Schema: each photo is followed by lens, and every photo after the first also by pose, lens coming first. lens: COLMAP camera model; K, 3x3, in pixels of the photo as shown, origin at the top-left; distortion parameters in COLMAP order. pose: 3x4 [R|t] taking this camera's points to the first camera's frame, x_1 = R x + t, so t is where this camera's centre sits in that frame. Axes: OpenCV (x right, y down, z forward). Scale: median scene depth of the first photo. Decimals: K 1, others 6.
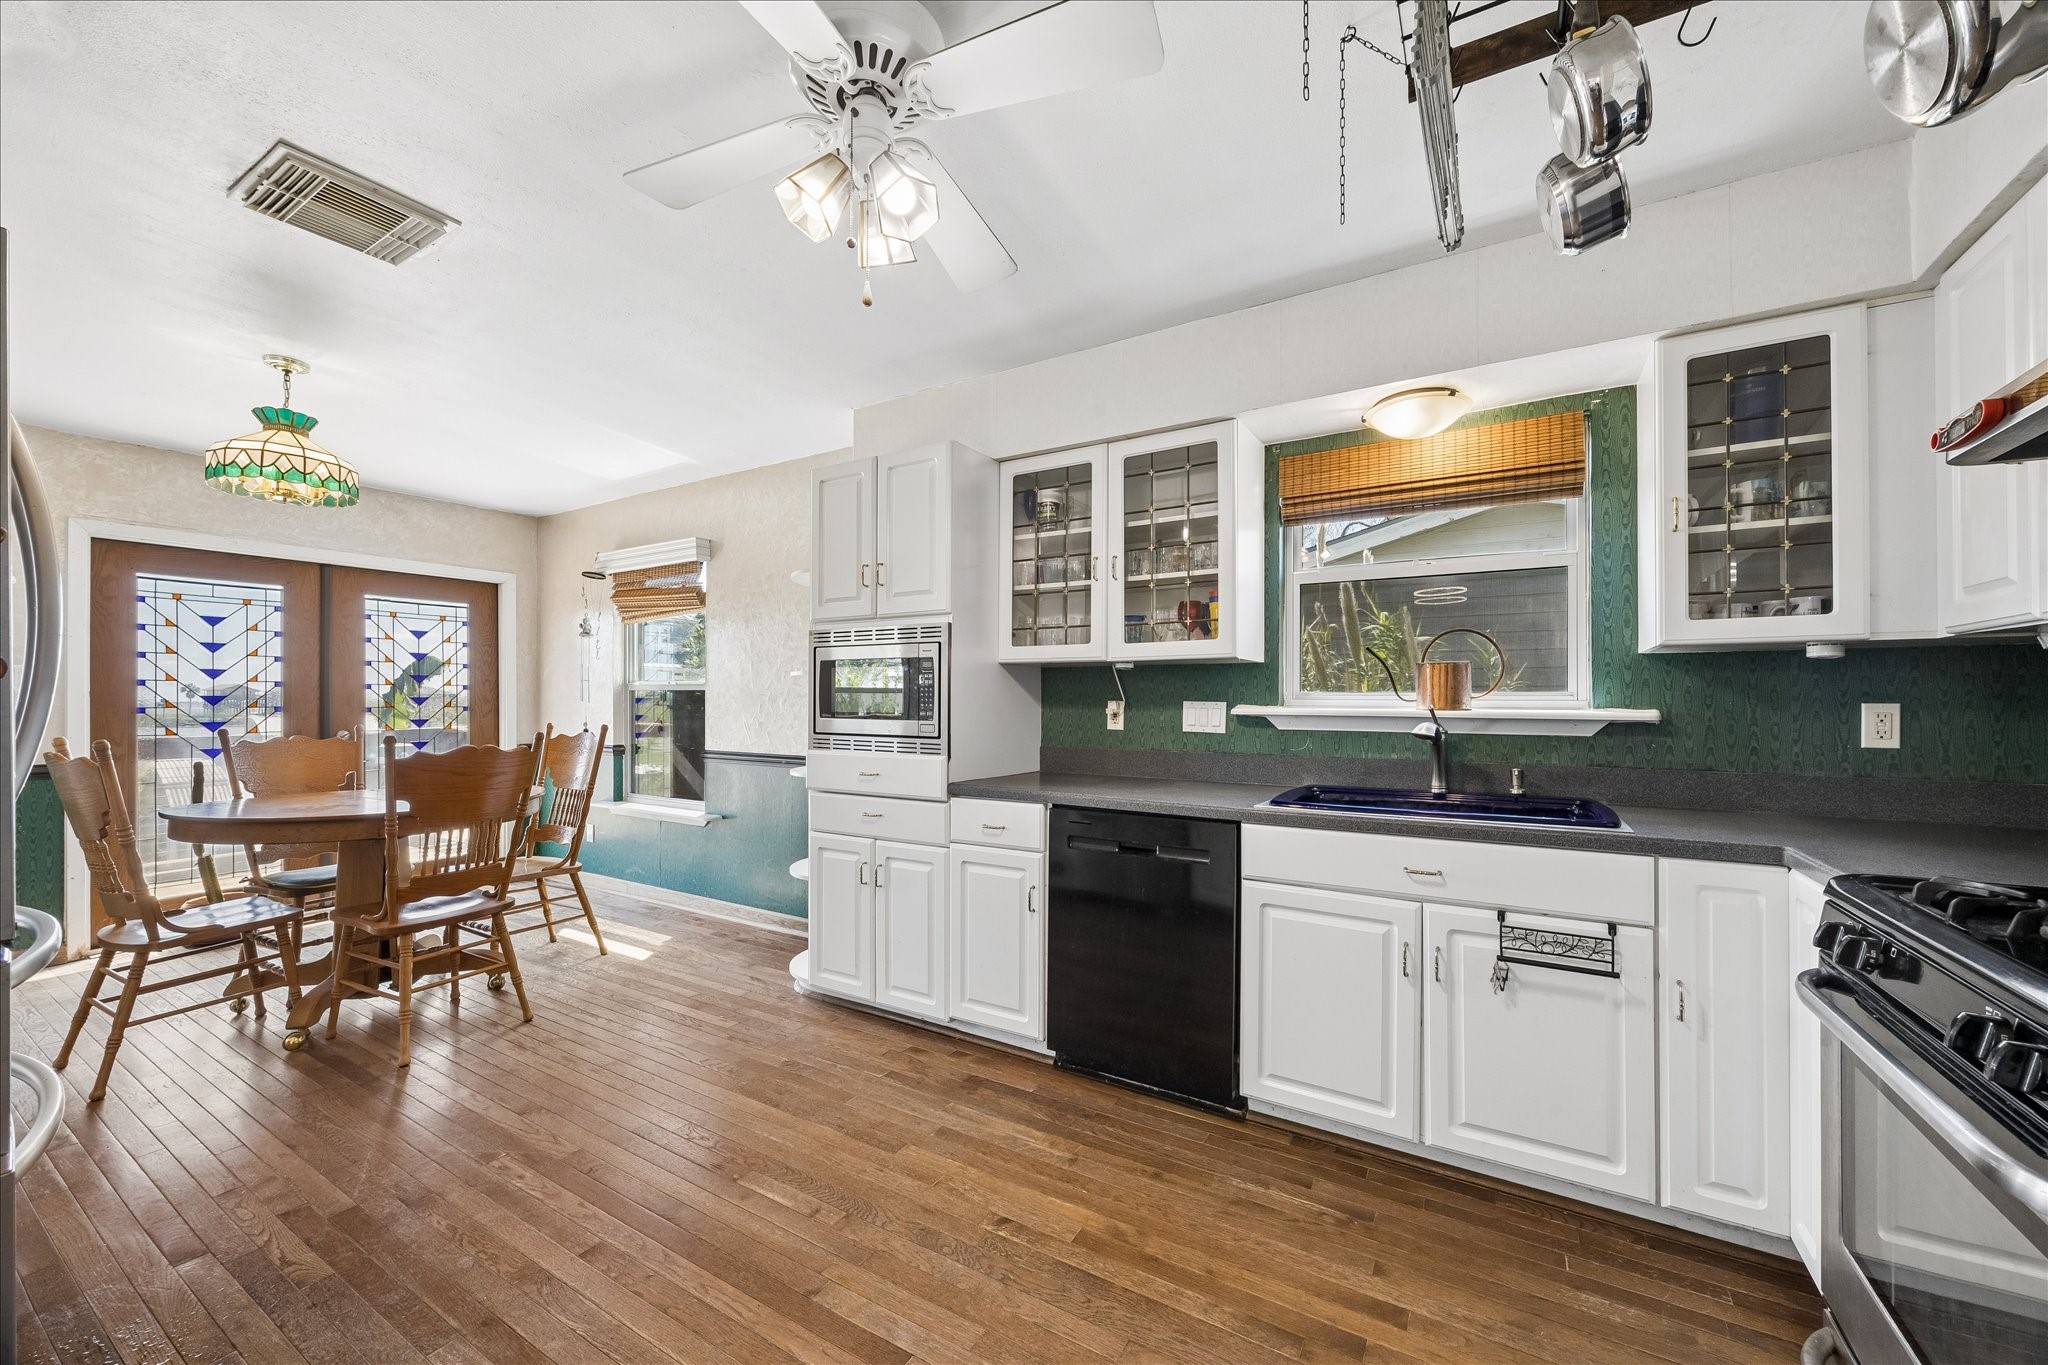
lens RADIAL K [[787.8, 0, 1041.1], [0, 787.8, 696.2], [0, 0, 1]] dist [-0.001159, -0.000099]
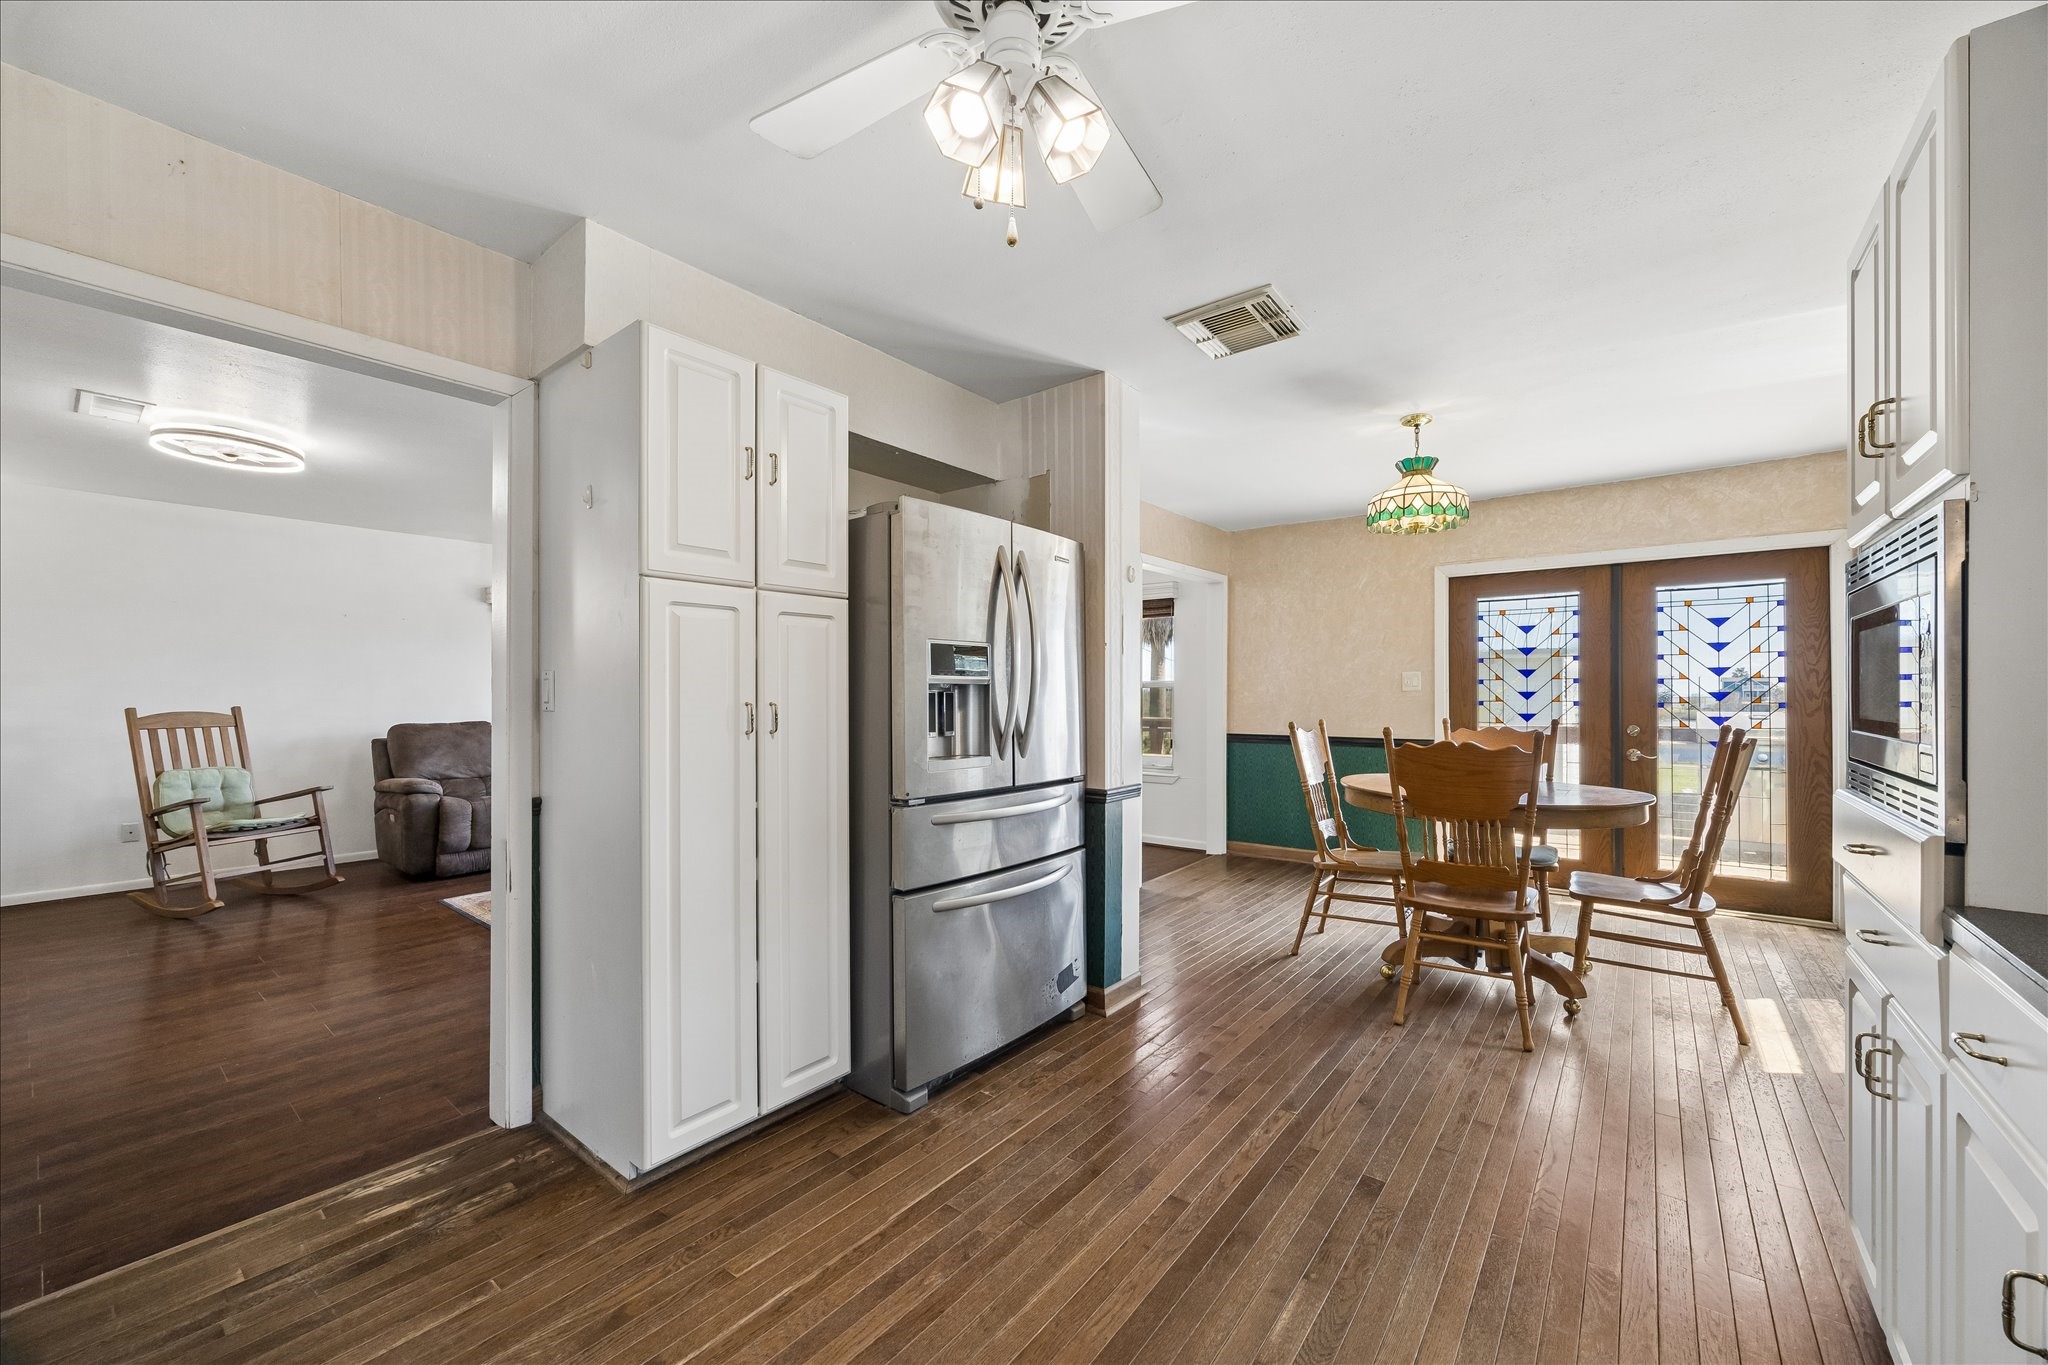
lens RADIAL K [[787.8, 0, 1038.1], [0, 787.8, 687.2], [0, 0, 1]] dist [-0.001159, -0.000099]
pose [[-0.122083, -0.011942, -0.992448, 0.326631], [0.004799, 0.999909, -0.012622, 0.005872], [0.992508, -0.006304, -0.122015, 0.576830]]
